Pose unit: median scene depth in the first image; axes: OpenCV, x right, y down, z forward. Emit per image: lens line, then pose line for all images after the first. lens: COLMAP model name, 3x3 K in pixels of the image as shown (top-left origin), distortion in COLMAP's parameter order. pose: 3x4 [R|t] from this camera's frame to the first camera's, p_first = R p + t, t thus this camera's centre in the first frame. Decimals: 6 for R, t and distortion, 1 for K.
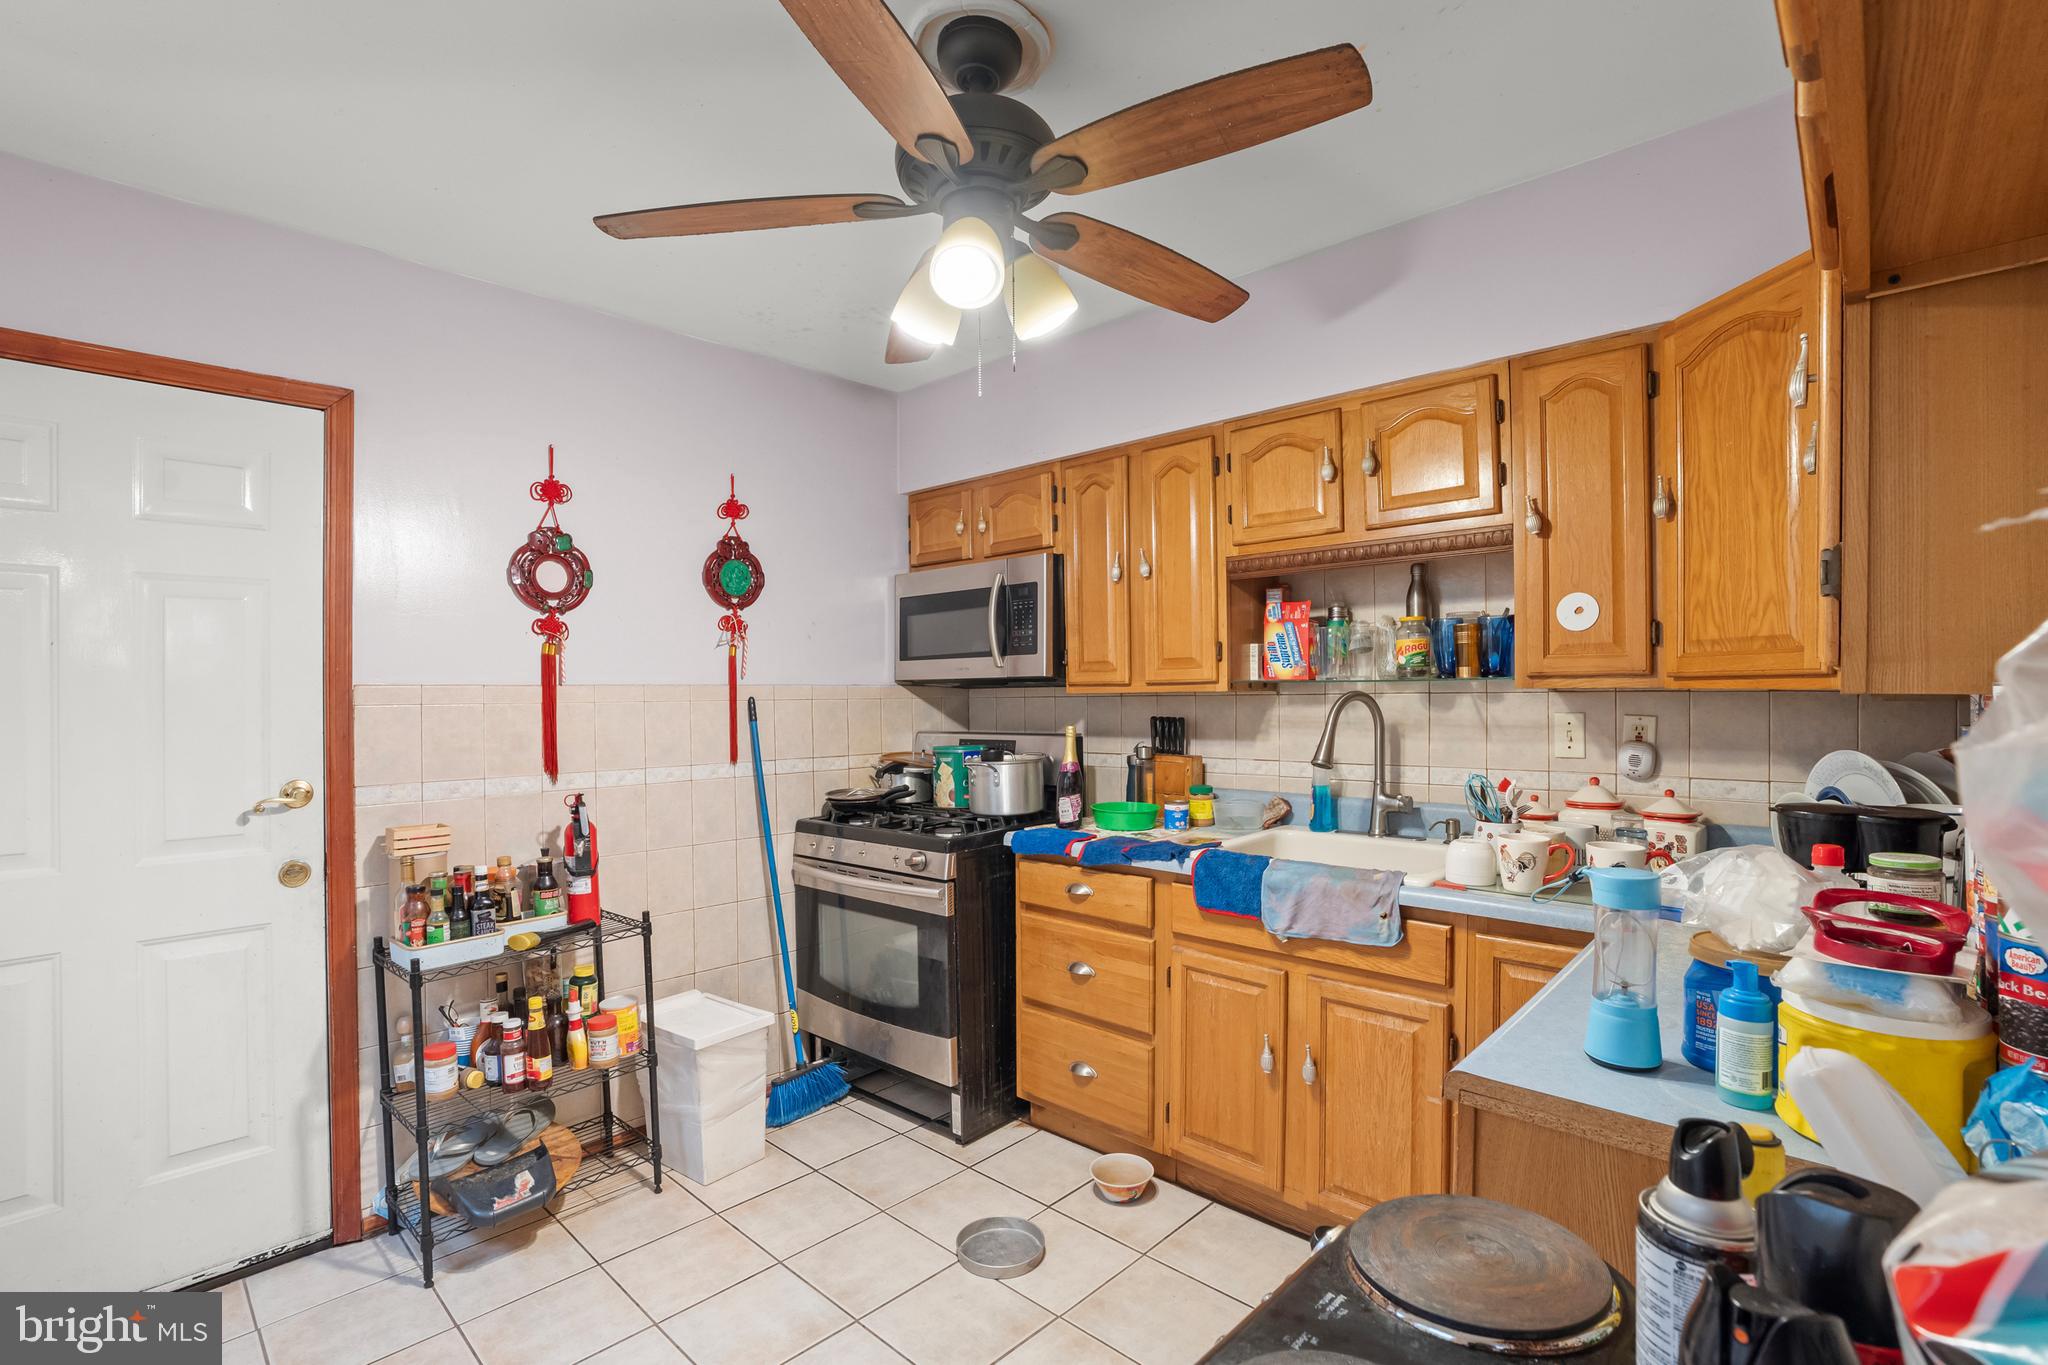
lens RADIAL K [[926.1, 0, 1025.9], [0, 926.1, 734.9], [0, 0, 1]] dist [-0.045284, 0.000197]
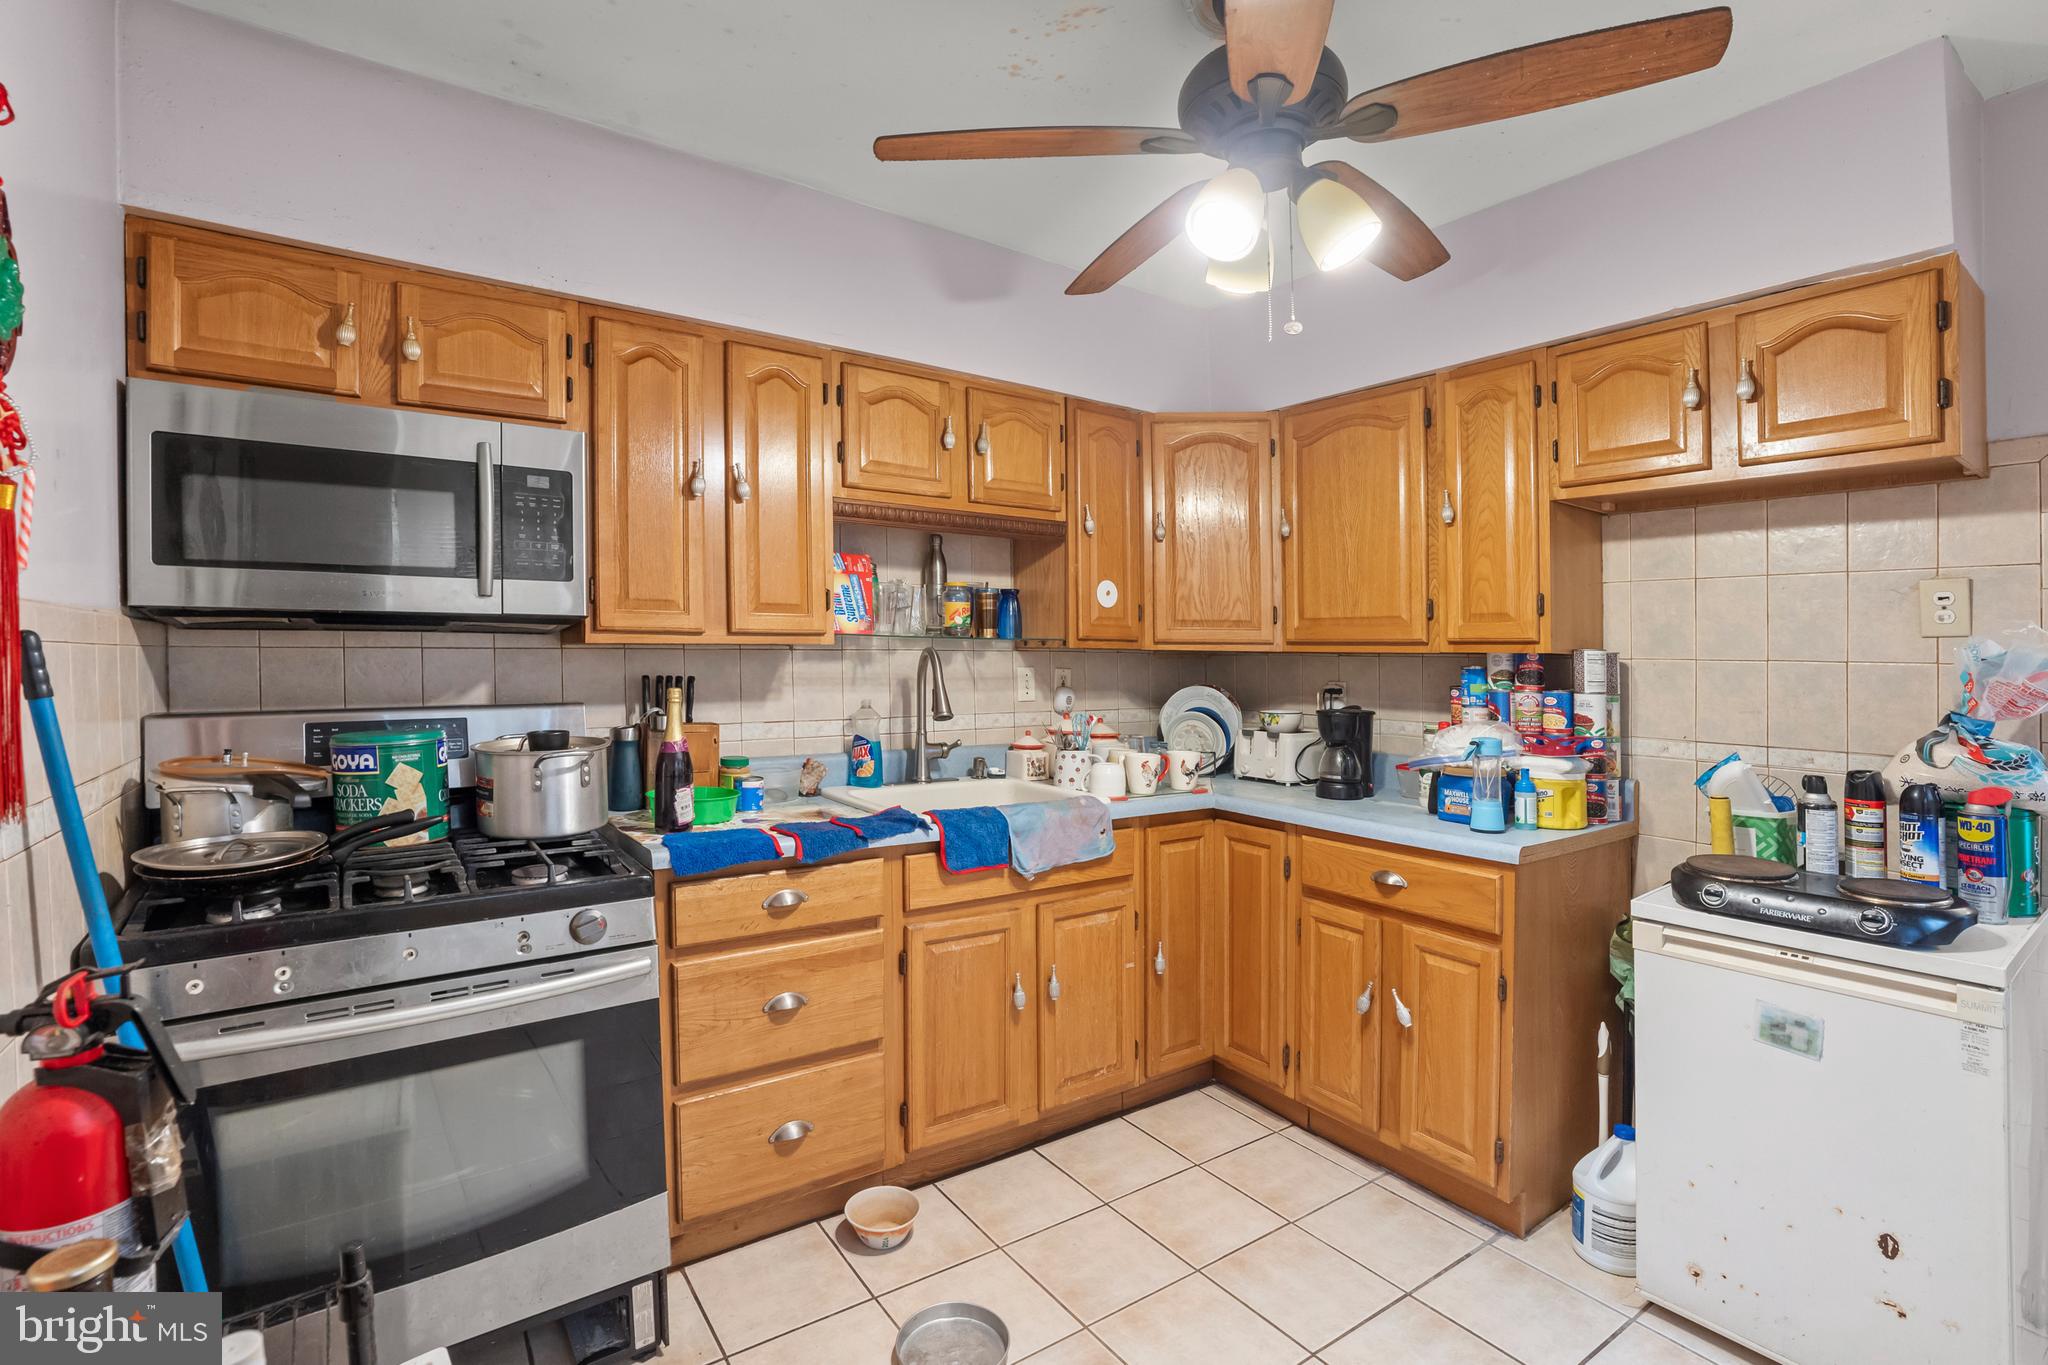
lens RADIAL K [[960.7, 0, 1026.8], [0, 960.7, 674.6], [0, 0, 1]] dist [-0.046830, 0.000798]
pose [[0.204844, -0.008447, 0.978758, -0.702695], [0.034500, 0.999404, 0.001405, -0.013653], [-0.978186, 0.033479, 0.205013, 0.660898]]
